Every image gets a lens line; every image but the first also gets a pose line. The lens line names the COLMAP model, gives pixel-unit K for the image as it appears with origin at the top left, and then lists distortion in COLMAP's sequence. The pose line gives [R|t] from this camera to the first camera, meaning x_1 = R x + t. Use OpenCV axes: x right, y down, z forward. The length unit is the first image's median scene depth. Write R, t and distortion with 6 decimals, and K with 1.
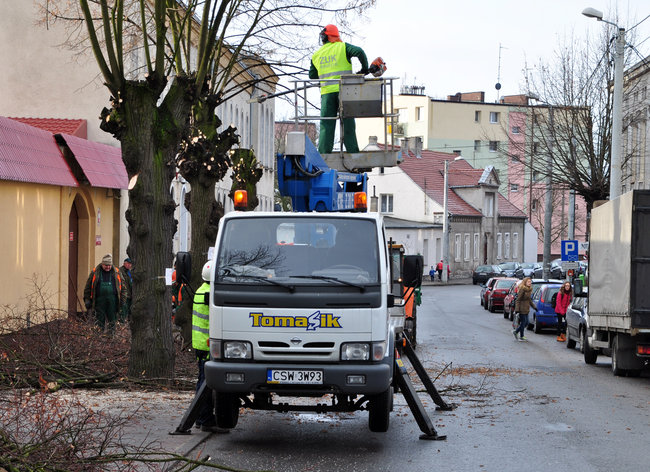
lens RADIAL K [[1599.9, 0, 321.7], [0, 1599.9, 236.2], [0, 0, 1]] dist [0.430230, 0.000000]
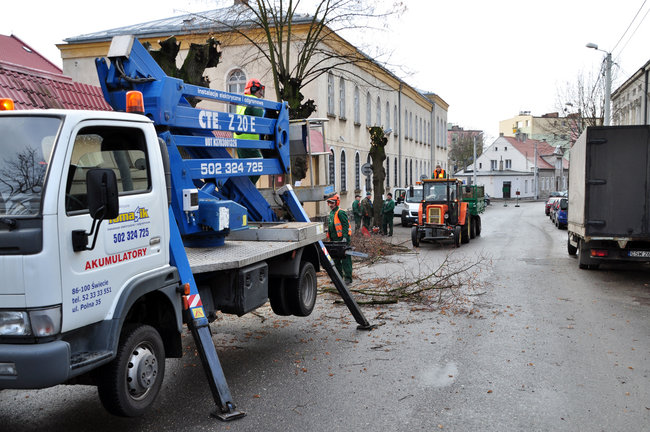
lens RADIAL K [[658.0, 0, 329.9], [0, 658.0, 222.2], [0, 0, 1]] dist [0.009897, 0.000000]
pose [[0.970581, -0.008255, -0.240635, 0.179734], [0.022567, 0.998132, 0.056778, 0.018039], [0.239716, -0.060538, 0.968954, 0.682130]]
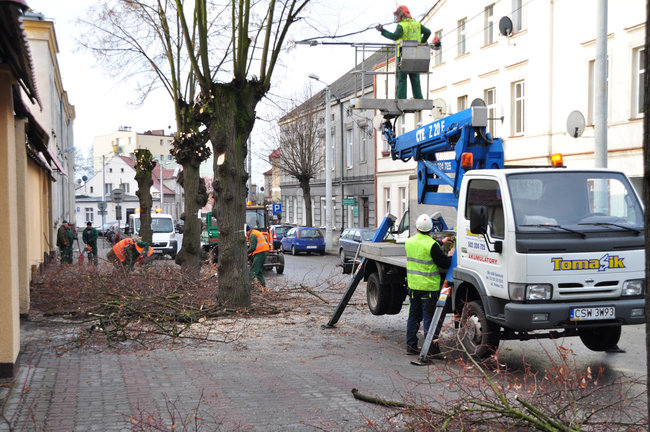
lens RADIAL K [[799.1, 0, 326.3], [0, 799.1, 213.4], [0, 0, 1]] dist [0.050120, 0.000000]
pose [[0.946973, -0.030532, 0.319860, -0.318176], [0.026936, 0.999514, 0.015663, 0.003574], [-0.320183, -0.006217, 0.947335, 0.455596]]
